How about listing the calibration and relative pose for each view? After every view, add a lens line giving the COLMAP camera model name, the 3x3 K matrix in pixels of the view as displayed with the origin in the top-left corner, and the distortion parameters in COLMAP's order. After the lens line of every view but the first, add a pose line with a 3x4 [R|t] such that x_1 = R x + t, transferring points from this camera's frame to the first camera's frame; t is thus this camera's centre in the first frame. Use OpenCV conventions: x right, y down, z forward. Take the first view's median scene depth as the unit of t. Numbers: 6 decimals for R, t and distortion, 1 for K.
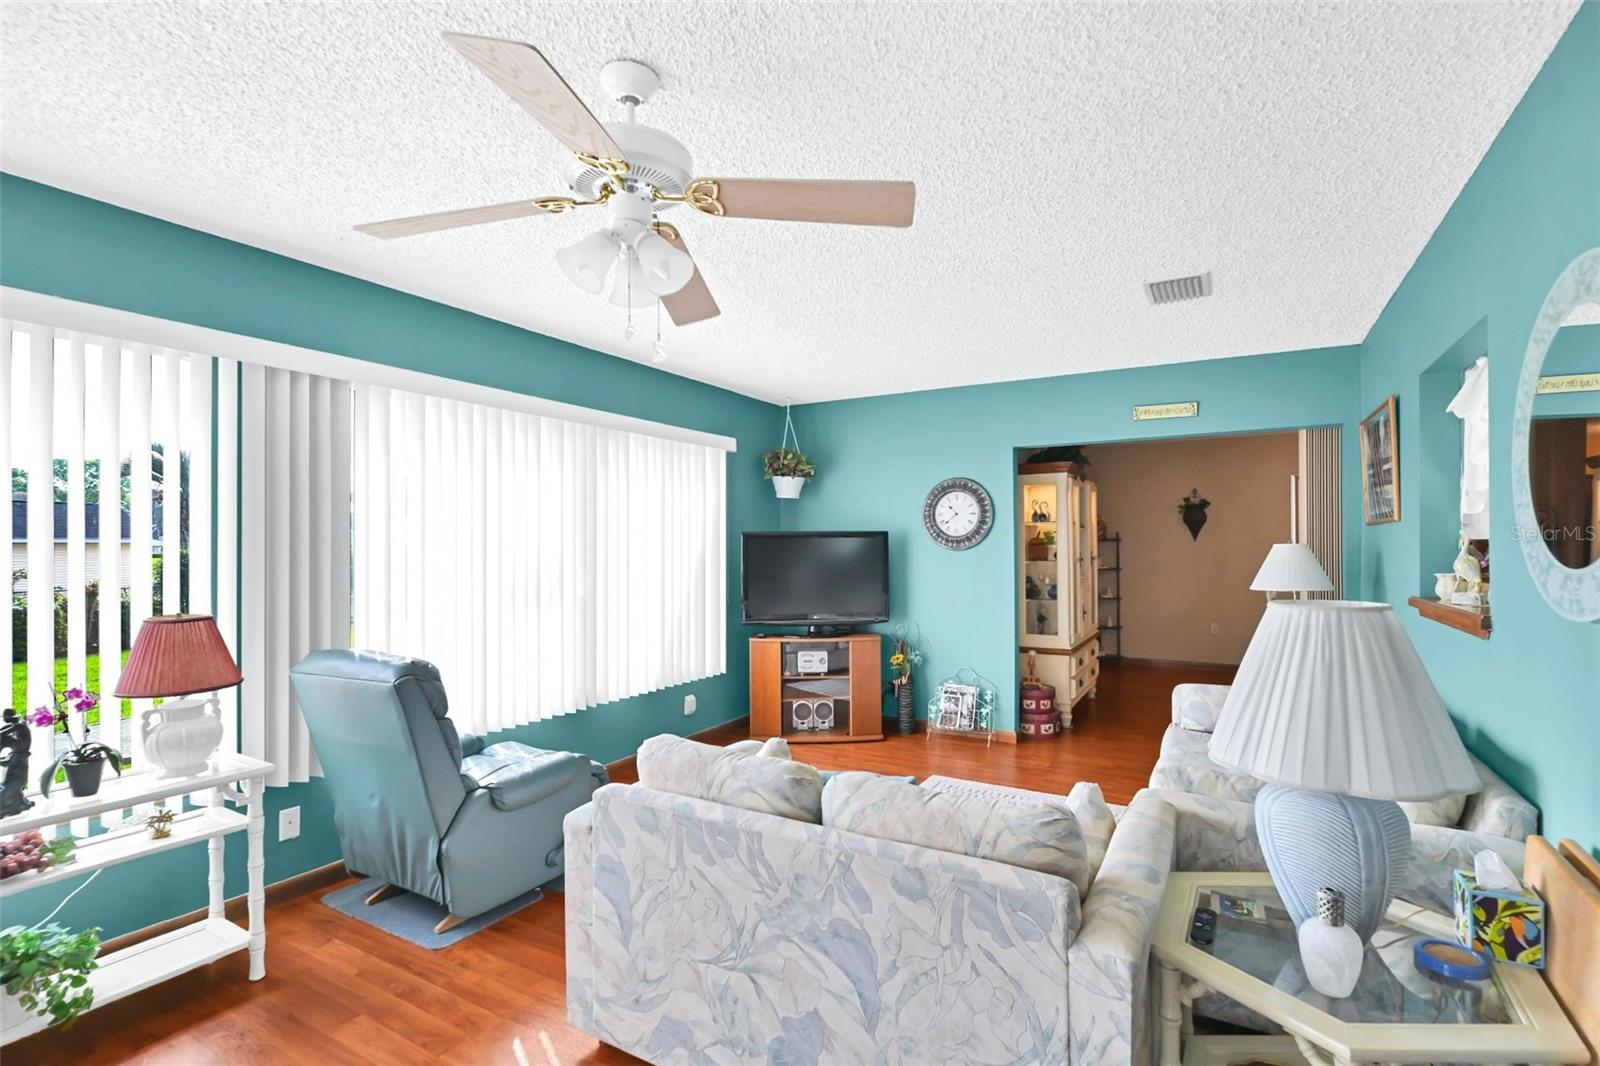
lens RADIAL K [[740.2, 0, 800.0], [0, 740.2, 533.0], [0, 0, 1]] dist [-0.042108, 0.005333]
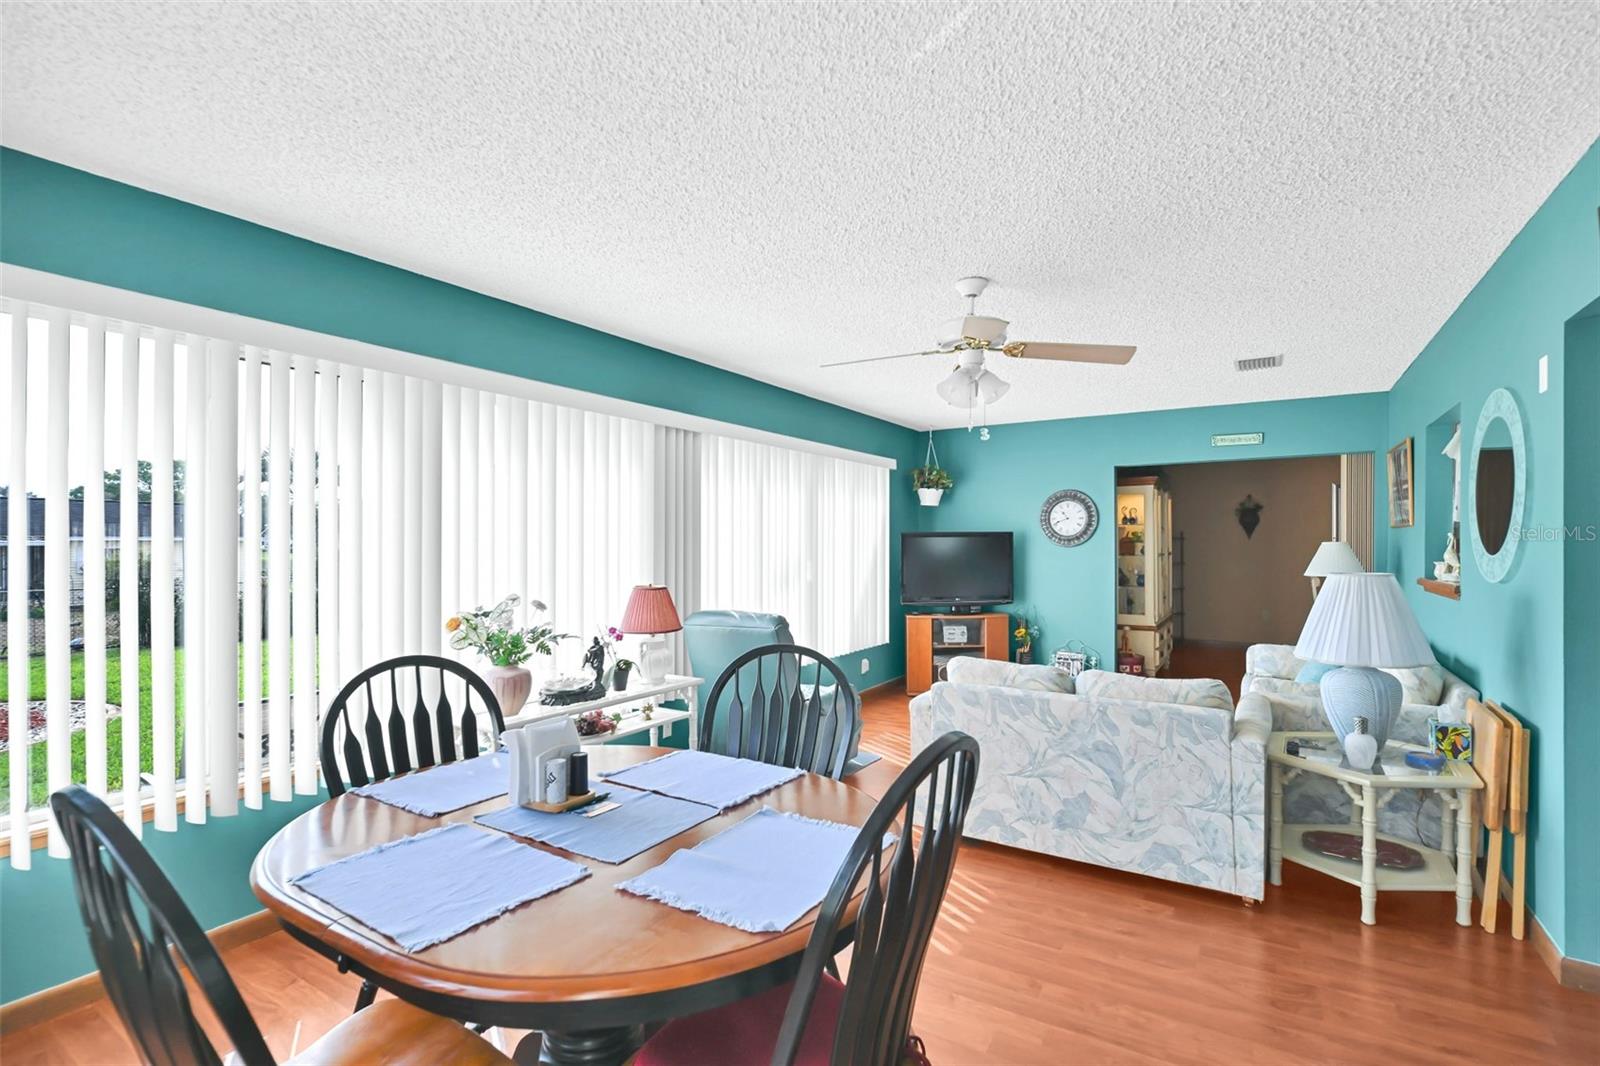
lens RADIAL K [[739.0, 0, 804.6], [0, 739.0, 536.3], [0, 0, 1]] dist [-0.047110, -0.000314]
pose [[0.999413, 0.001181, -0.034231, -0.420541], [-0.000946, 0.999976, 0.006891, -0.006562], [0.034239, -0.006855, 0.999390, -0.590461]]
